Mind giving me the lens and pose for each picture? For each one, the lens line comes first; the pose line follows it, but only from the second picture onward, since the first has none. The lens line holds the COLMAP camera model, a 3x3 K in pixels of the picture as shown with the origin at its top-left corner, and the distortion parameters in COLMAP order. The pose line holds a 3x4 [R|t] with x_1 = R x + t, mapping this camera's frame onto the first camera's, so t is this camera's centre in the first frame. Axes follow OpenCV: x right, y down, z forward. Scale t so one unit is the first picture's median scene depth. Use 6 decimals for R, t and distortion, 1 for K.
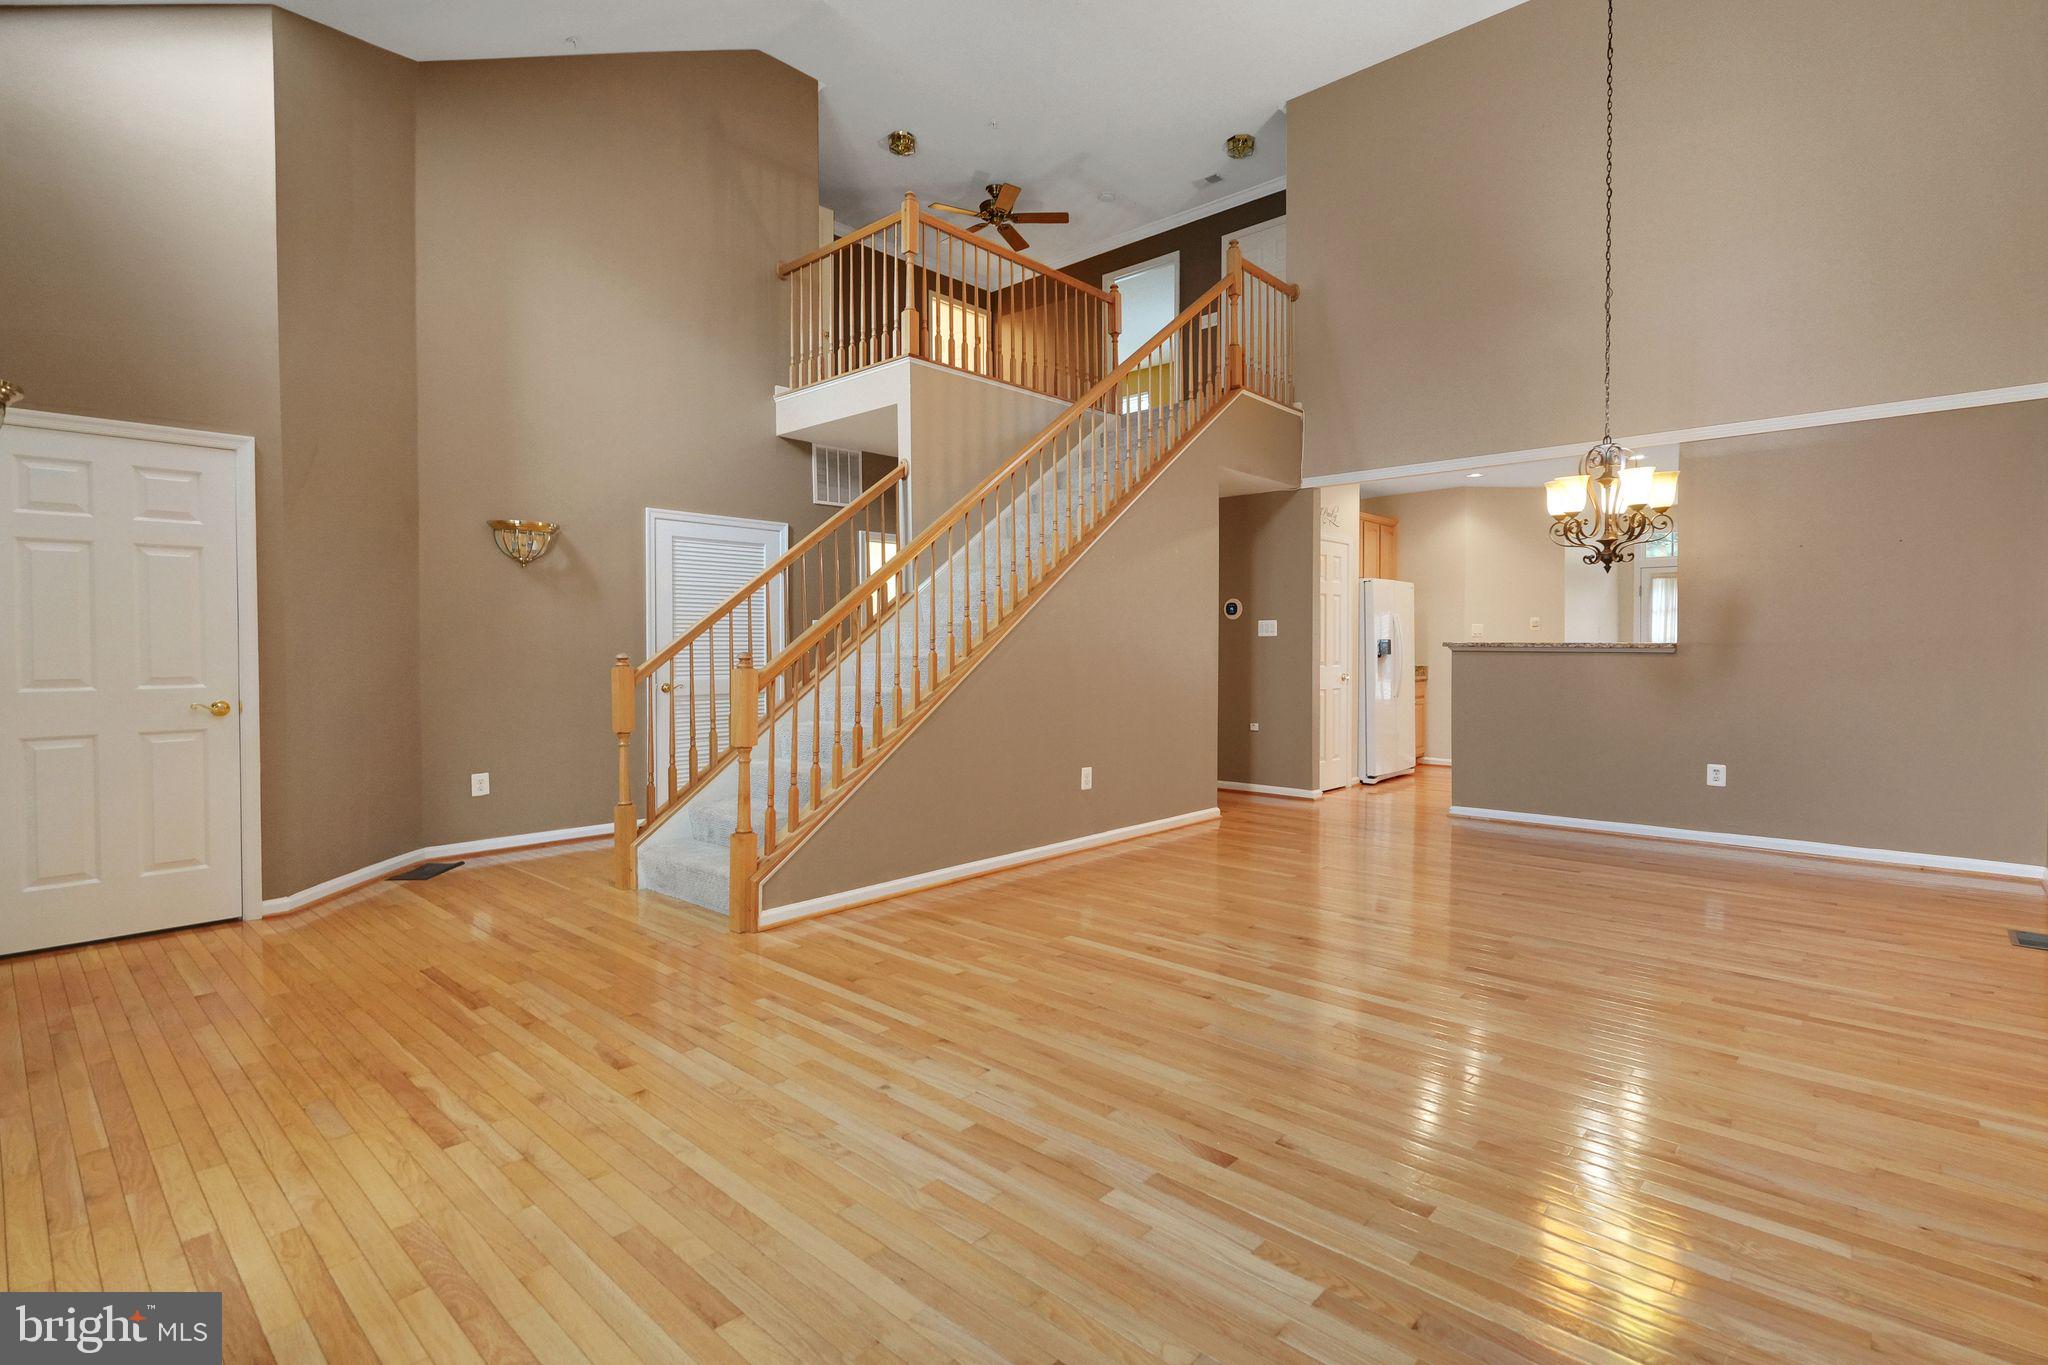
lens RADIAL K [[978.9, 0, 1024.0], [0, 978.9, 682.5], [0, 0, 1]] dist [0.002681, 0.000202]
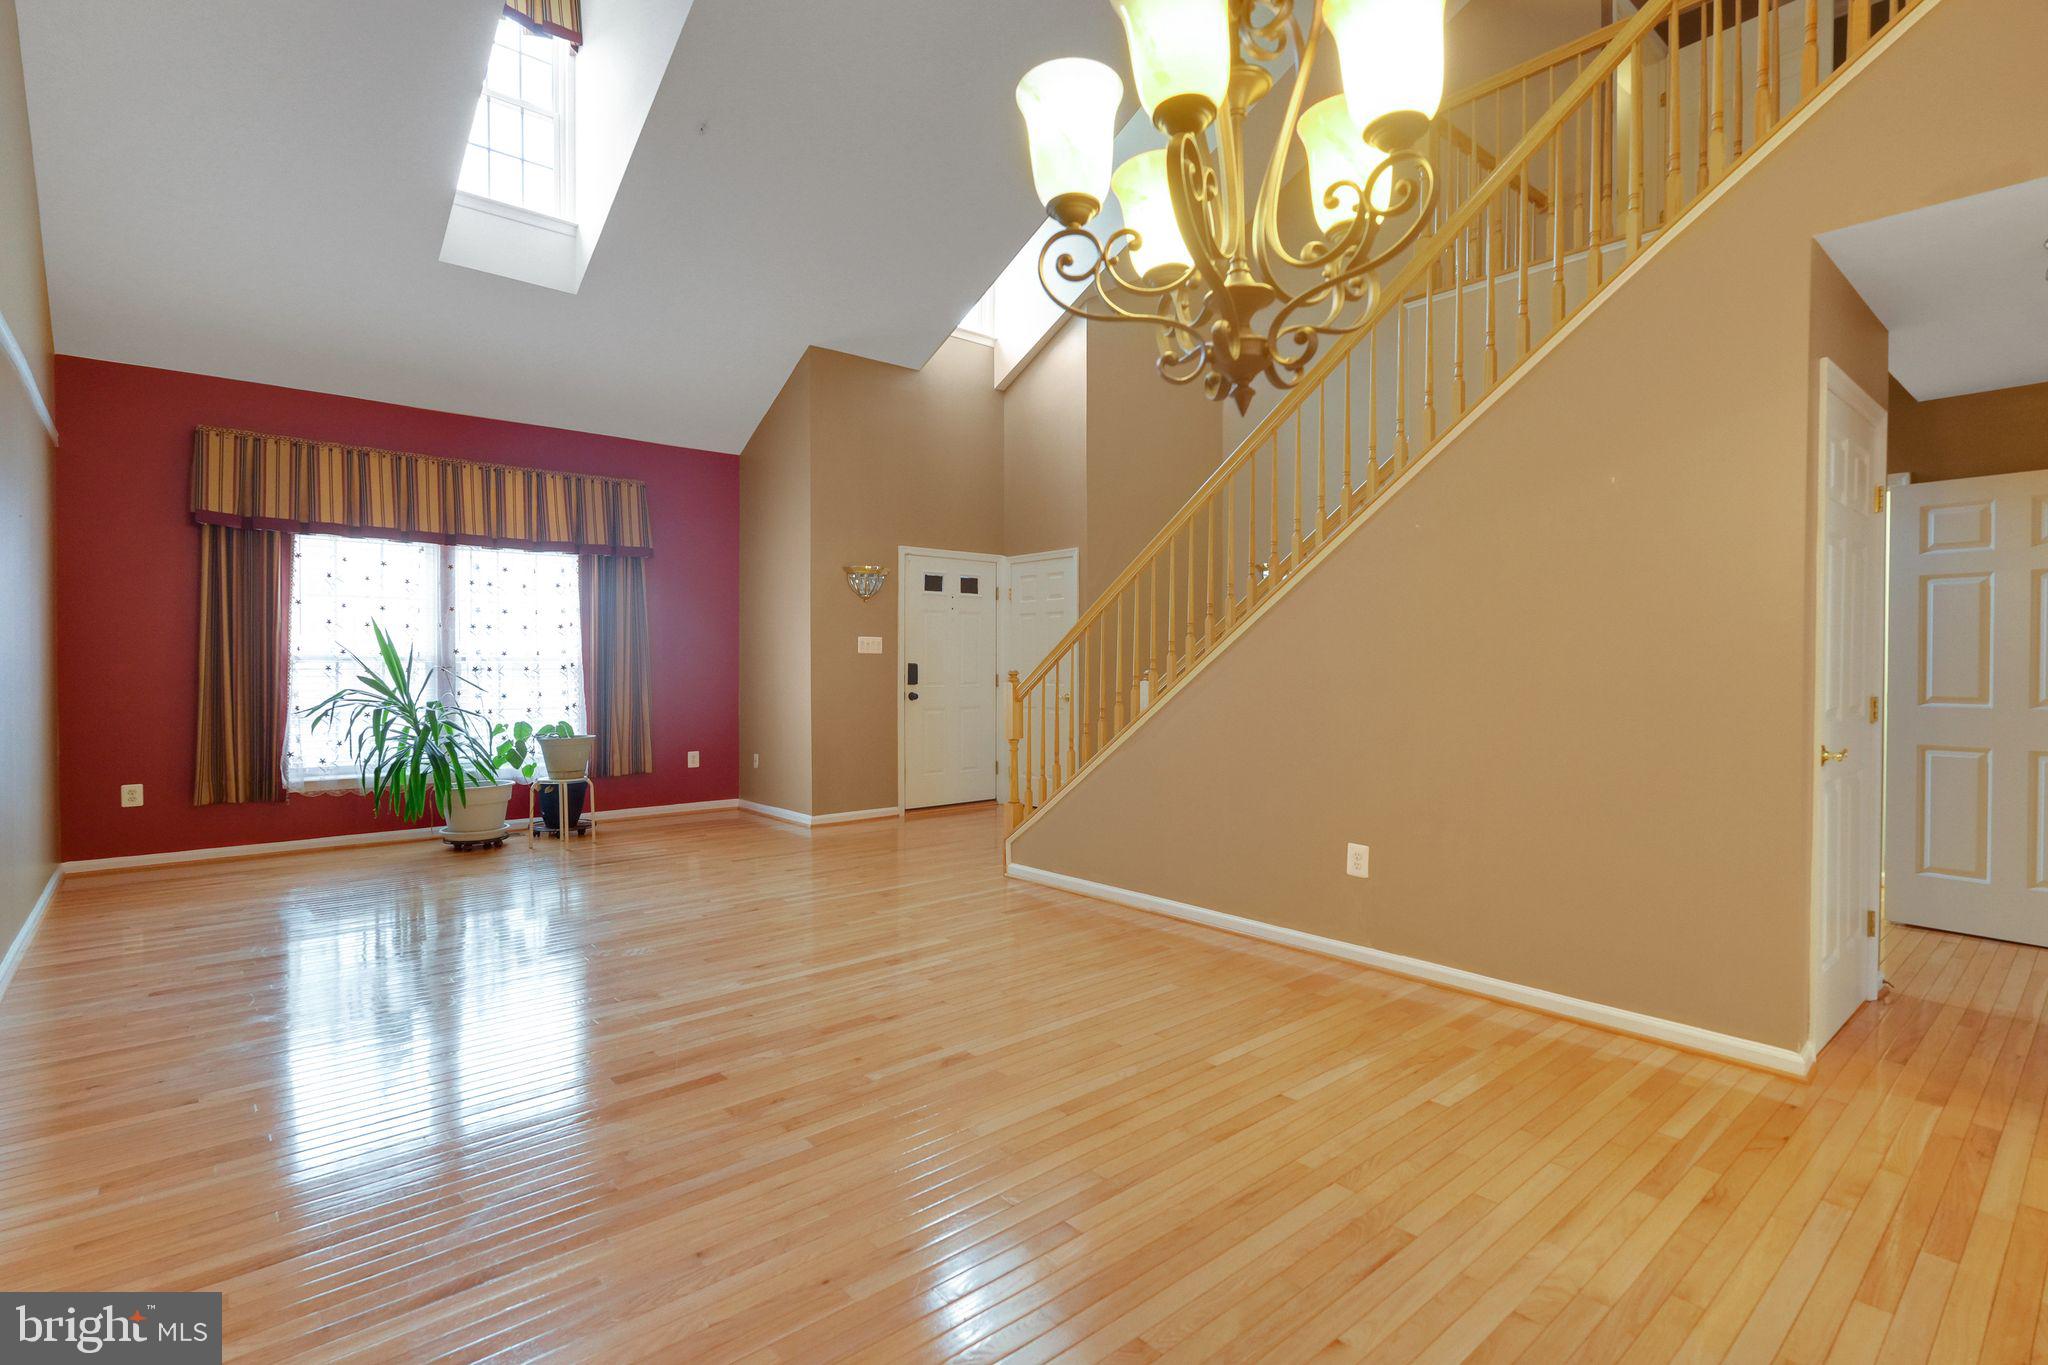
lens RADIAL K [[978.9, 0, 1024.0], [0, 978.9, 682.5], [0, 0, 1]] dist [0.002681, 0.000202]
pose [[-0.103916, 0.020081, -0.994383, 1.093811], [-0.042051, 0.998813, 0.024565, -0.047192], [0.993697, 0.044368, -0.102949, 1.191018]]
